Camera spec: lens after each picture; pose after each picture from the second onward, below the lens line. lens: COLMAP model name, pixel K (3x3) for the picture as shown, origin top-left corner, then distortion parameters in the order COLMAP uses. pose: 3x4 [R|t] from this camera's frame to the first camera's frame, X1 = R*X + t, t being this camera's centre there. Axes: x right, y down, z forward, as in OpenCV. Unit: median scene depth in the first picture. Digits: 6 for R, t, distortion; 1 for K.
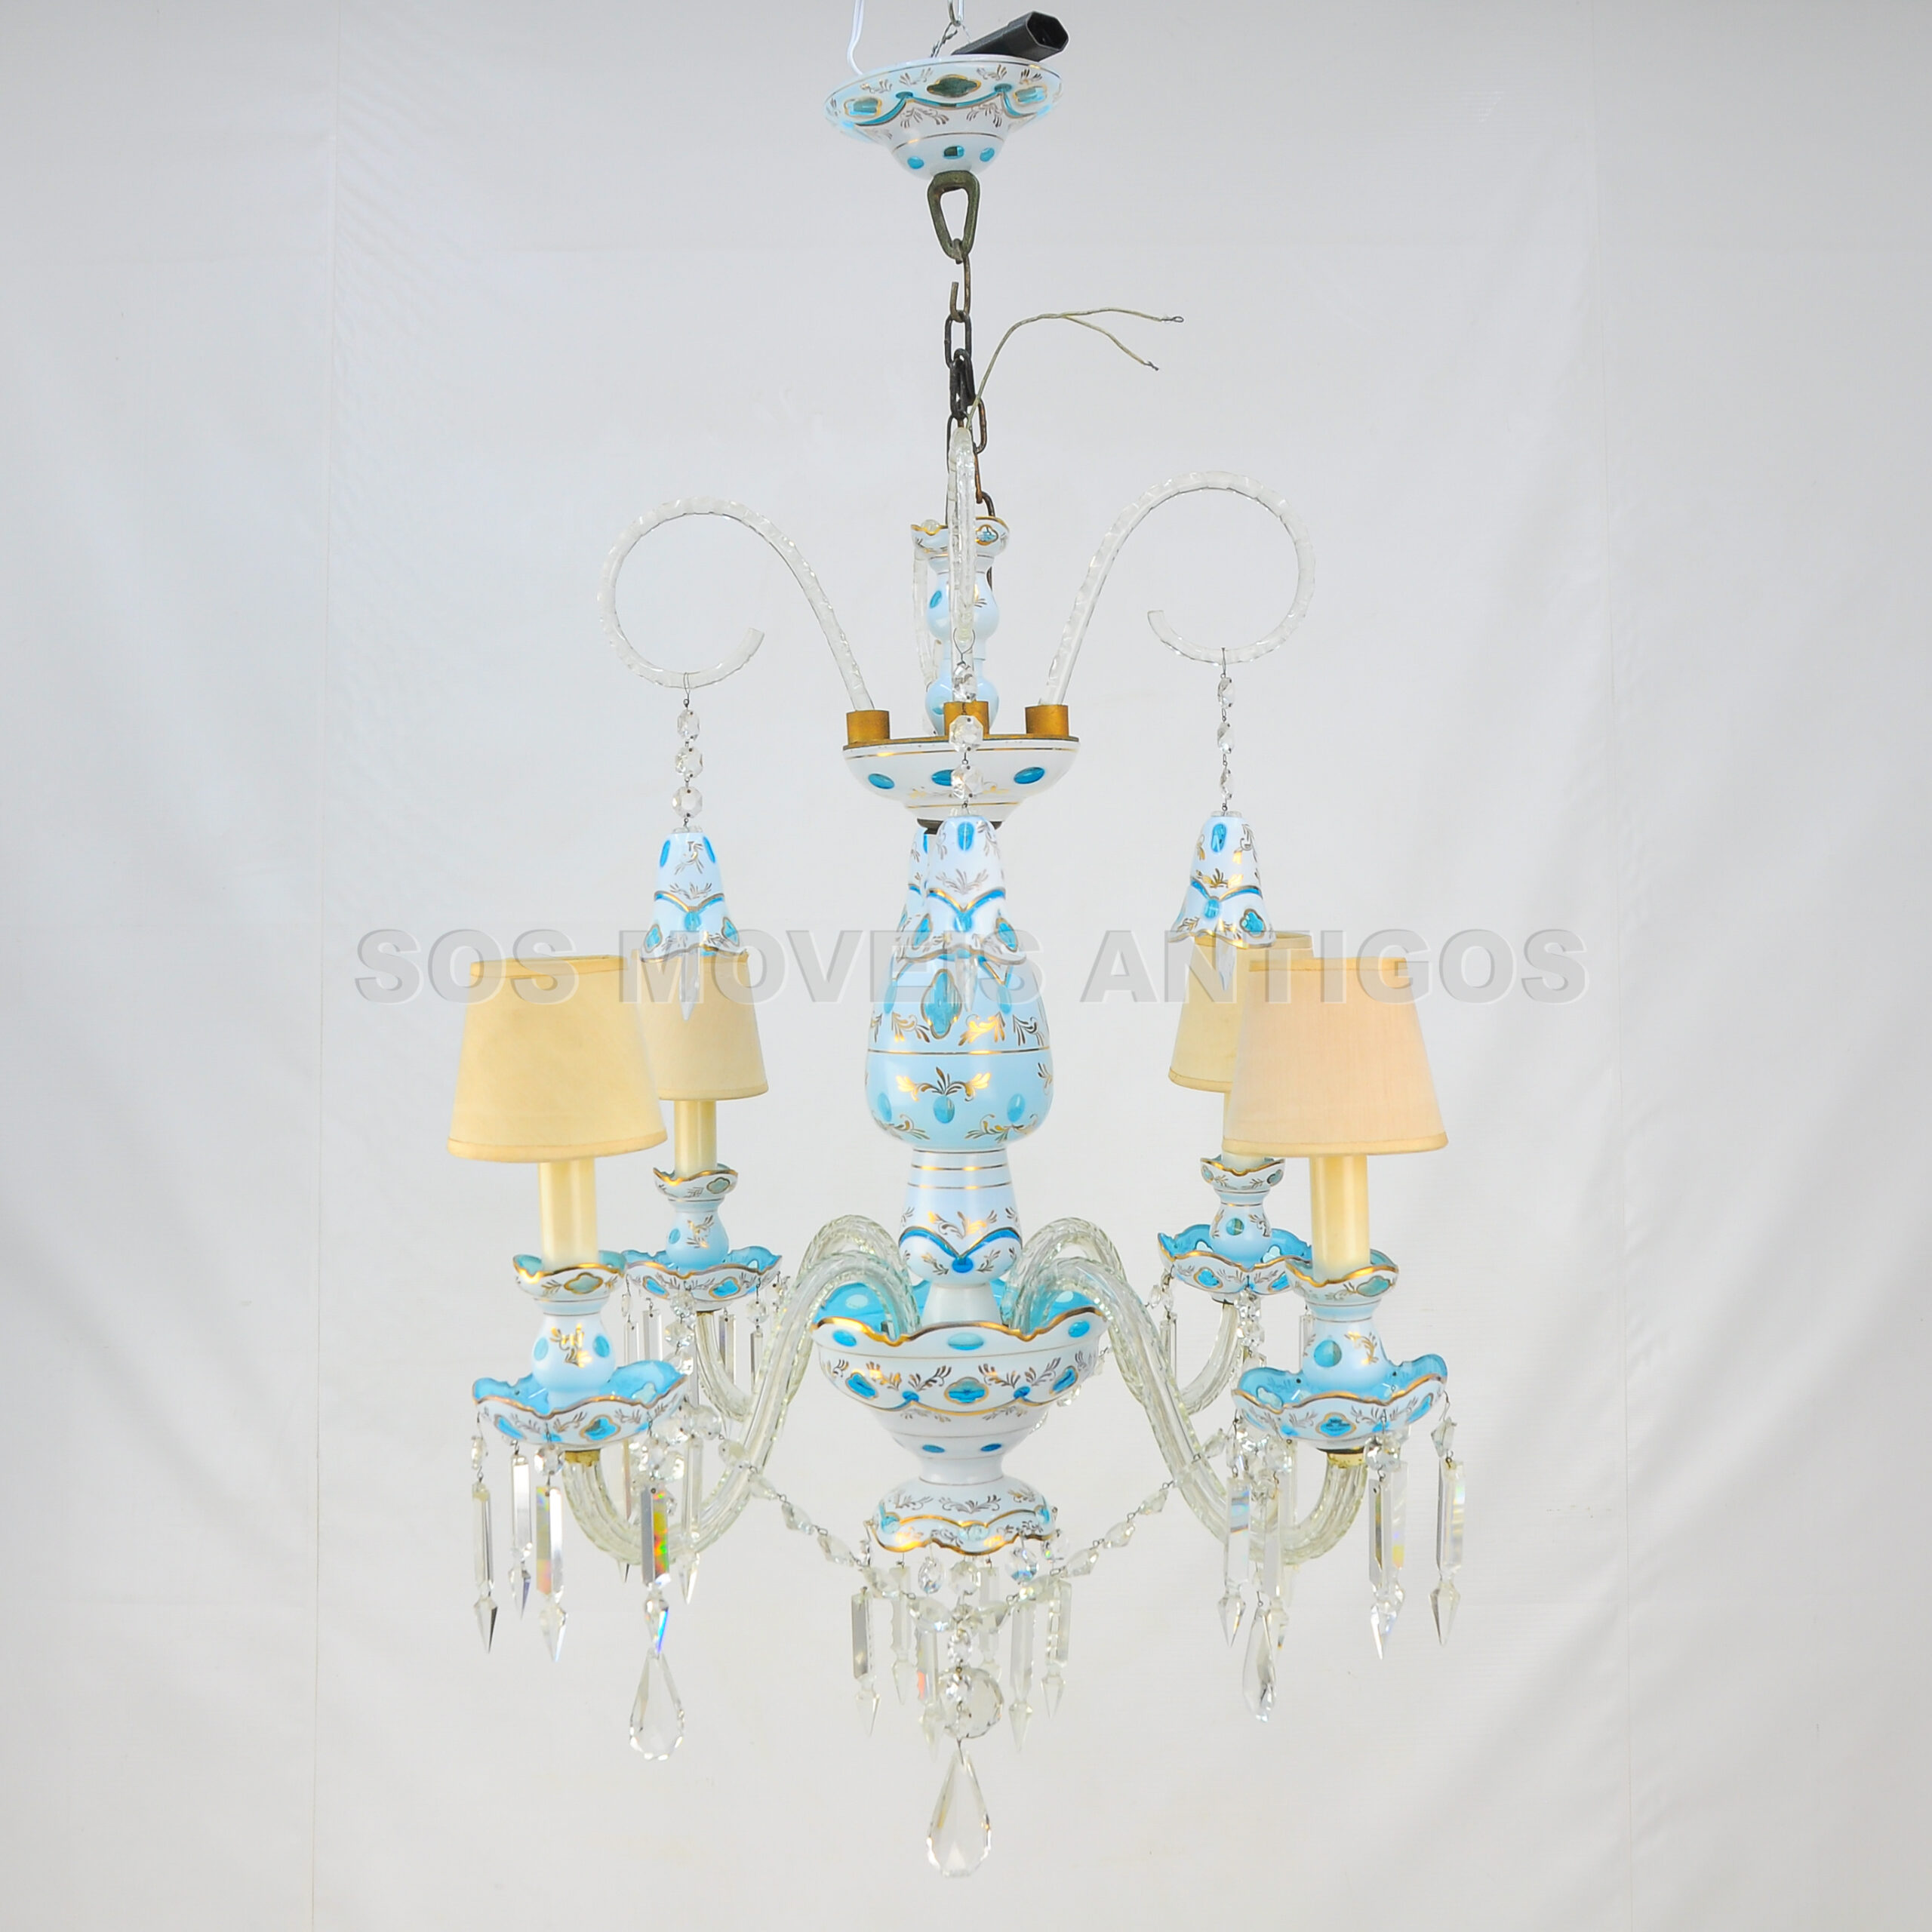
lens RADIAL K [[2393.6, 0, 949.5], [0, 2393.6, 1016.3], [0, 0, 1]] dist [-0.160794, 0.100175]
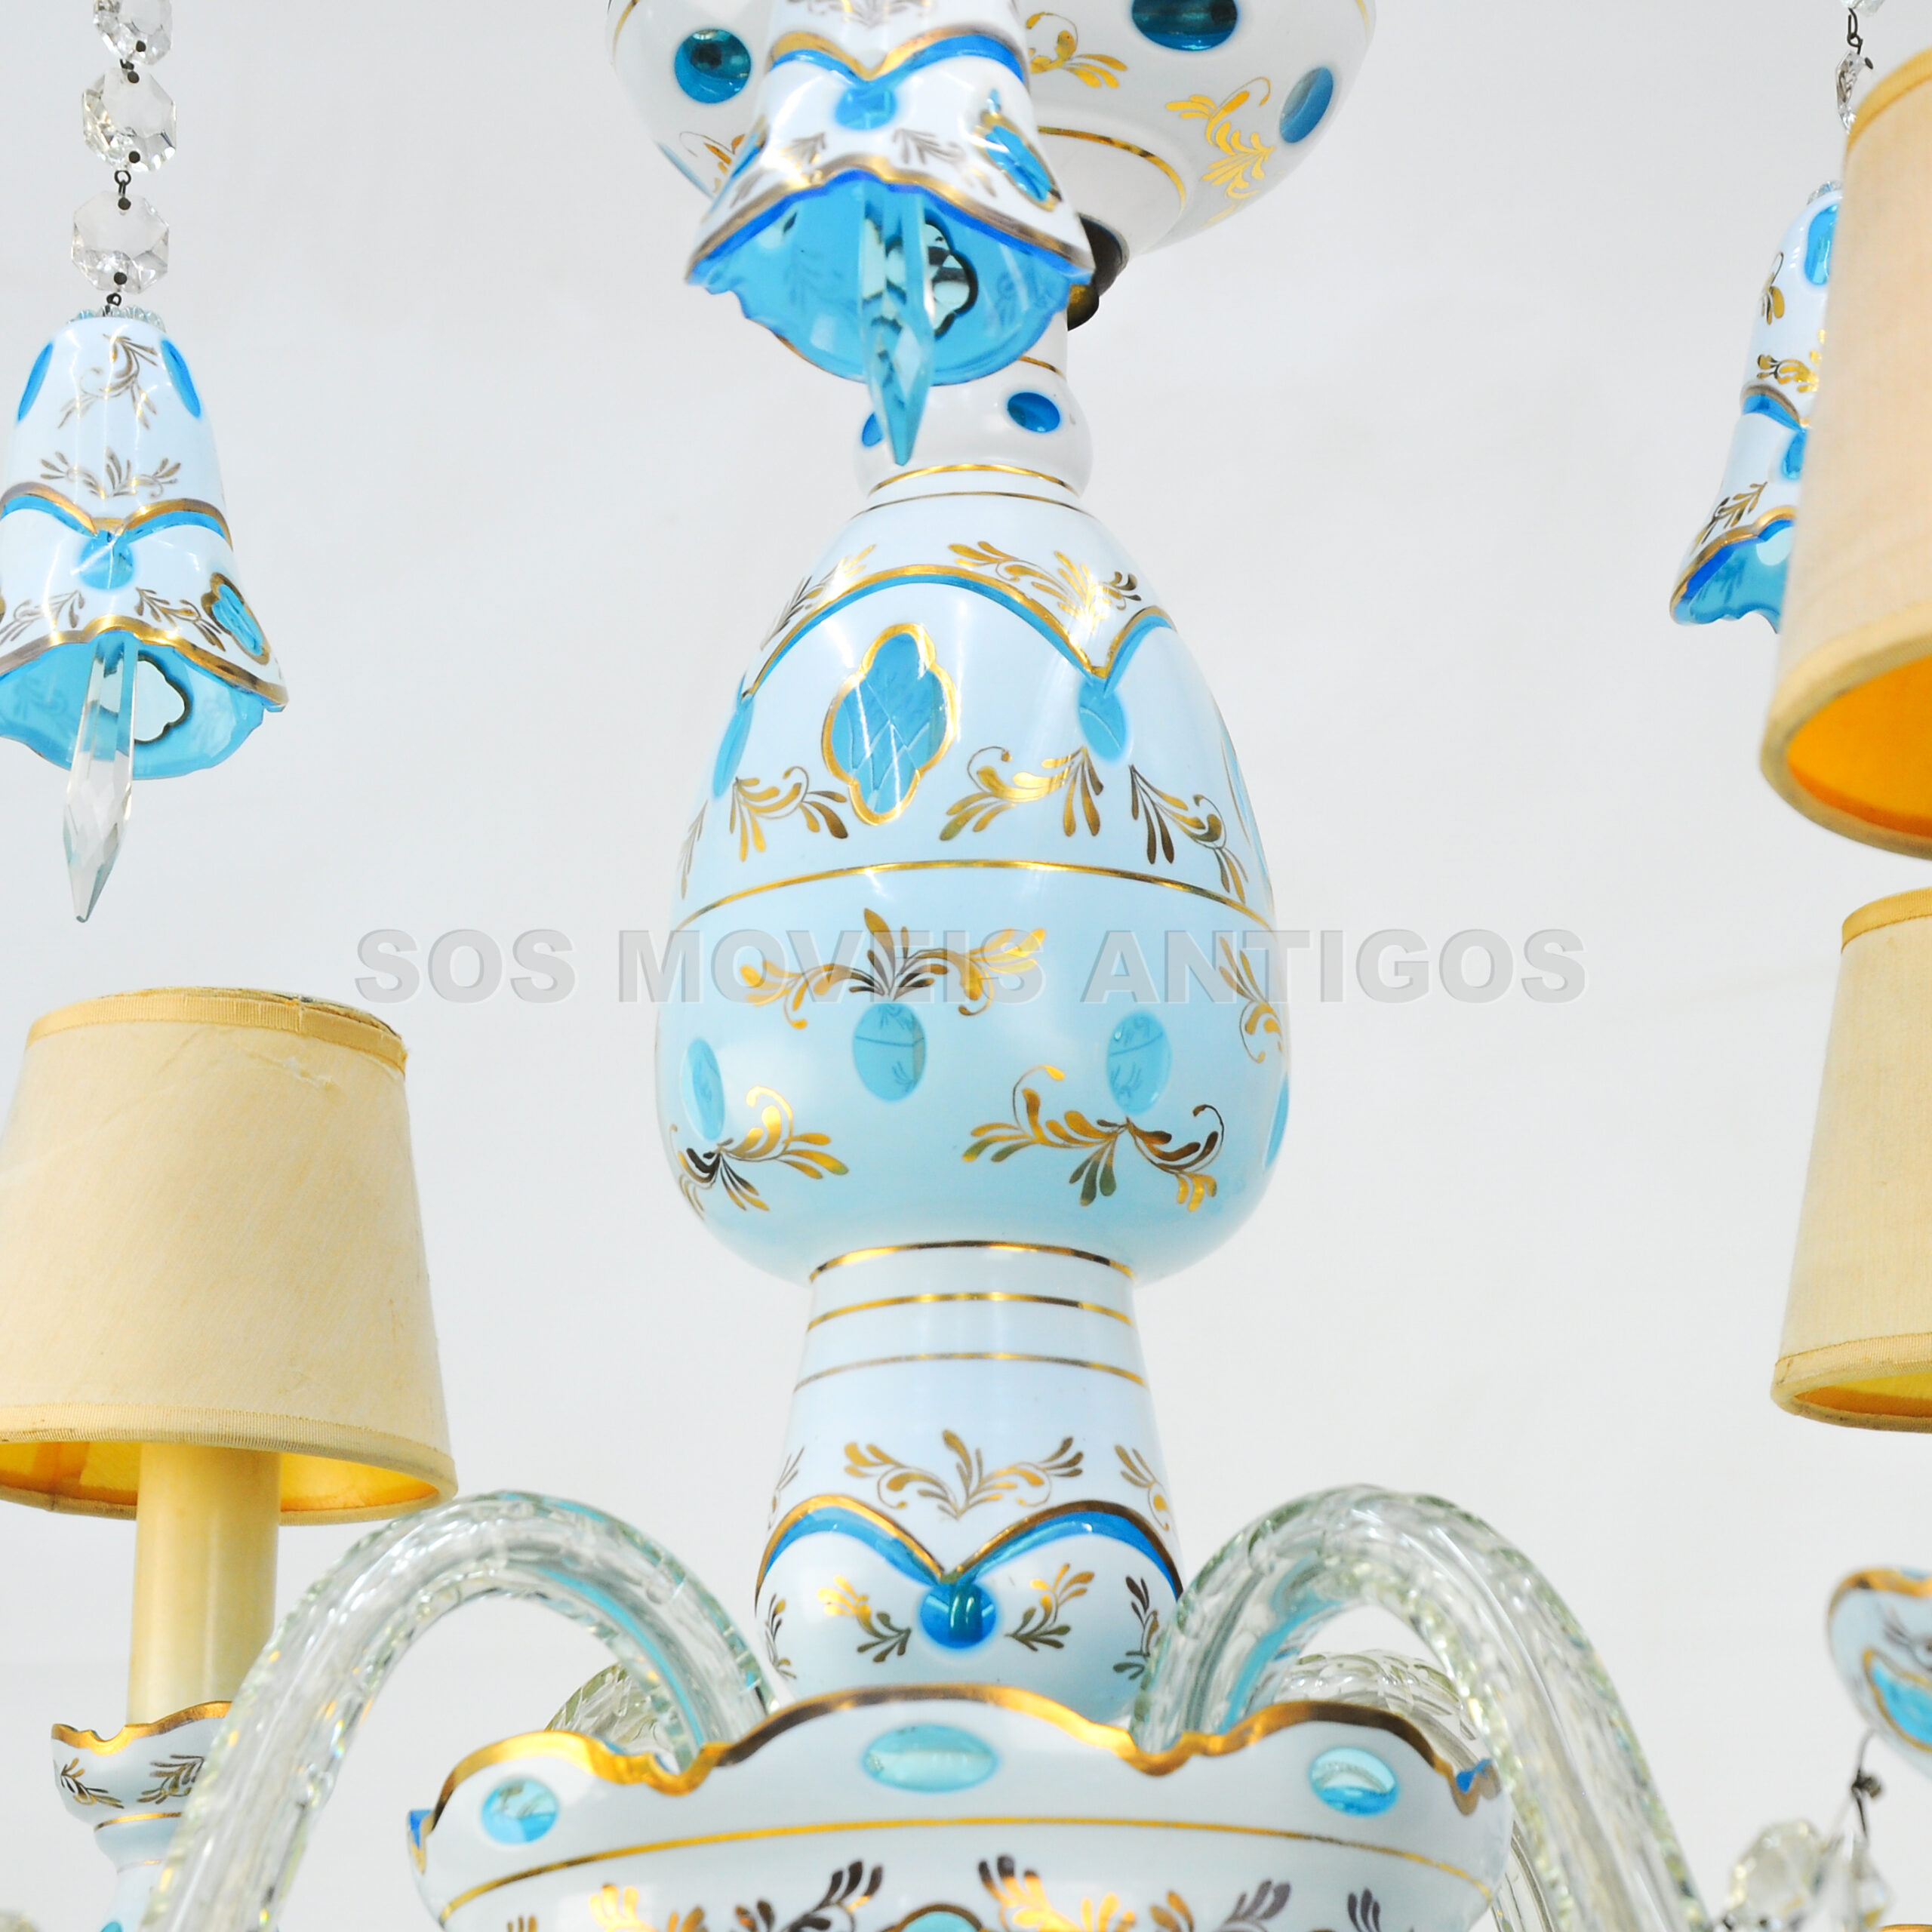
lens RADIAL K [[6515.2, 0, 957.3], [0, 6515.2, 1036.6], [0, 0, 1]] dist [0.374182, 0.531949]
pose [[0.995203, -0.017053, -0.096338, 0.082448], [-0.016054, 0.942880, -0.332744, 0.301295], [0.096509, 0.332695, 0.938083, 0.244794]]
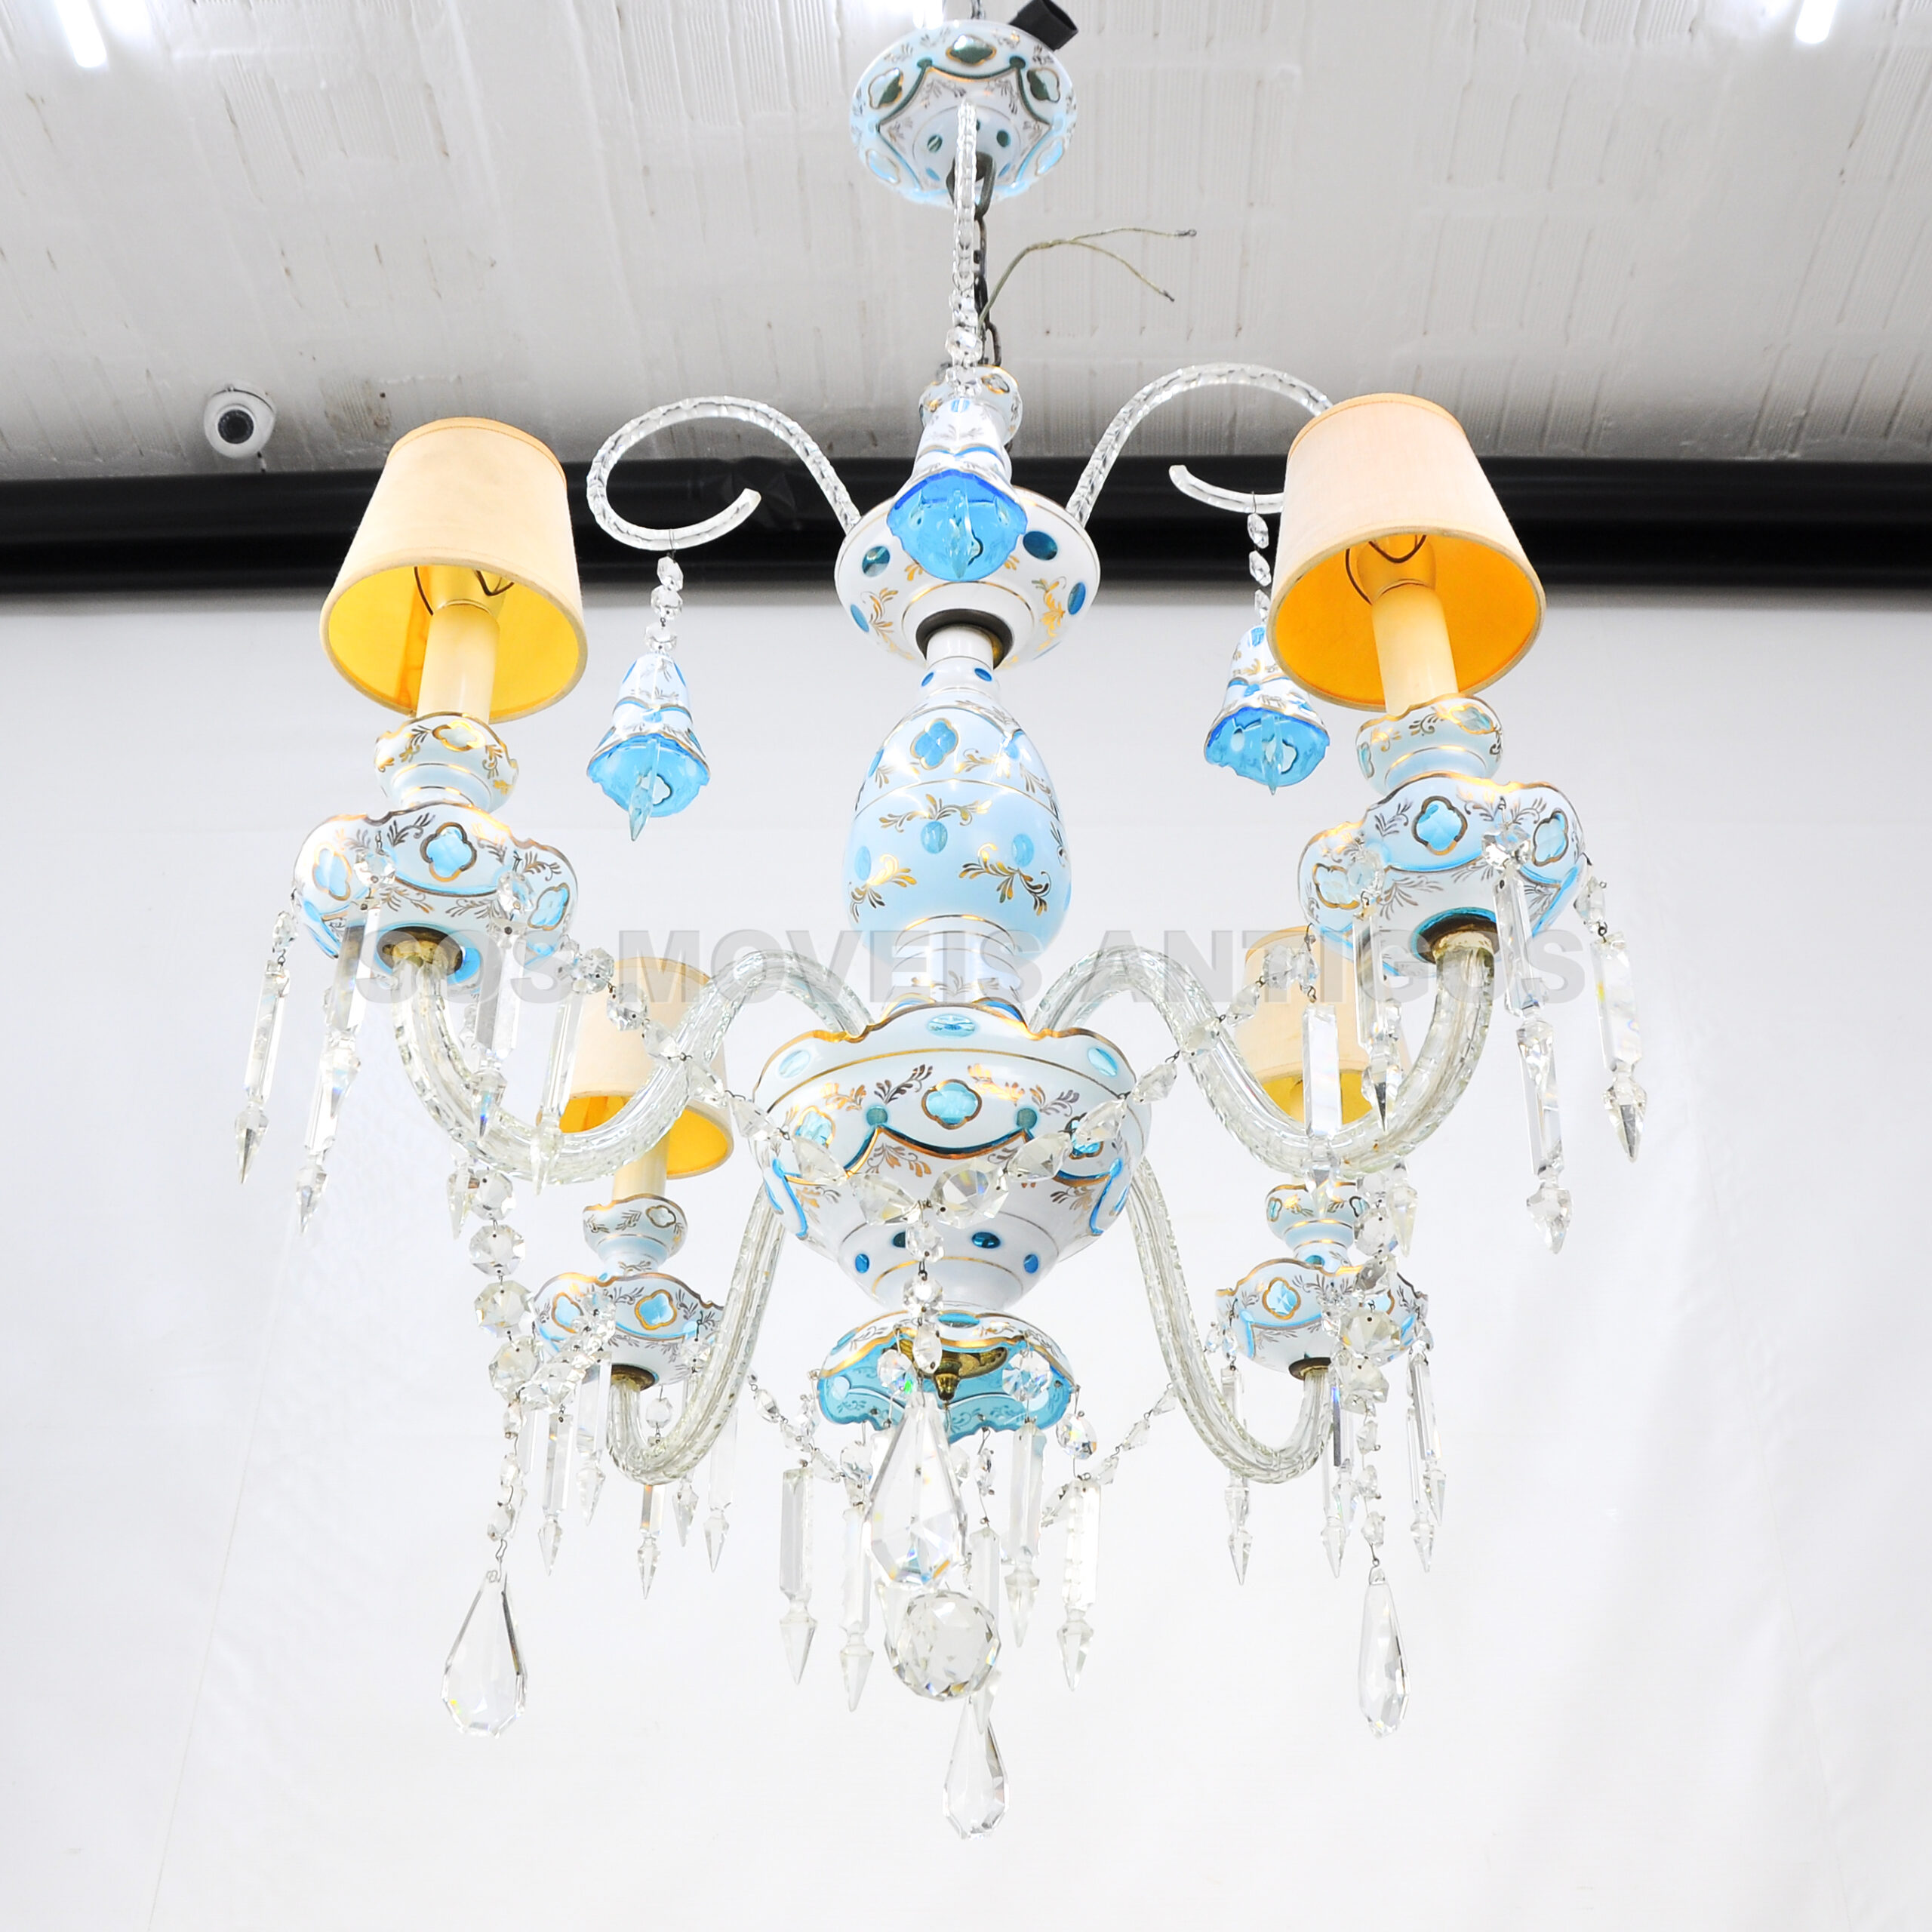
lens RADIAL K [[2393.6, 0, 949.5], [0, 2393.6, 1016.3], [0, 0, 1]] dist [-0.160794, 0.100175]
pose [[0.999361, 0.008787, -0.034637, 0.031382], [-0.026948, 0.821884, -0.569017, 0.547742], [0.023468, 0.569587, 0.821596, 0.360336]]
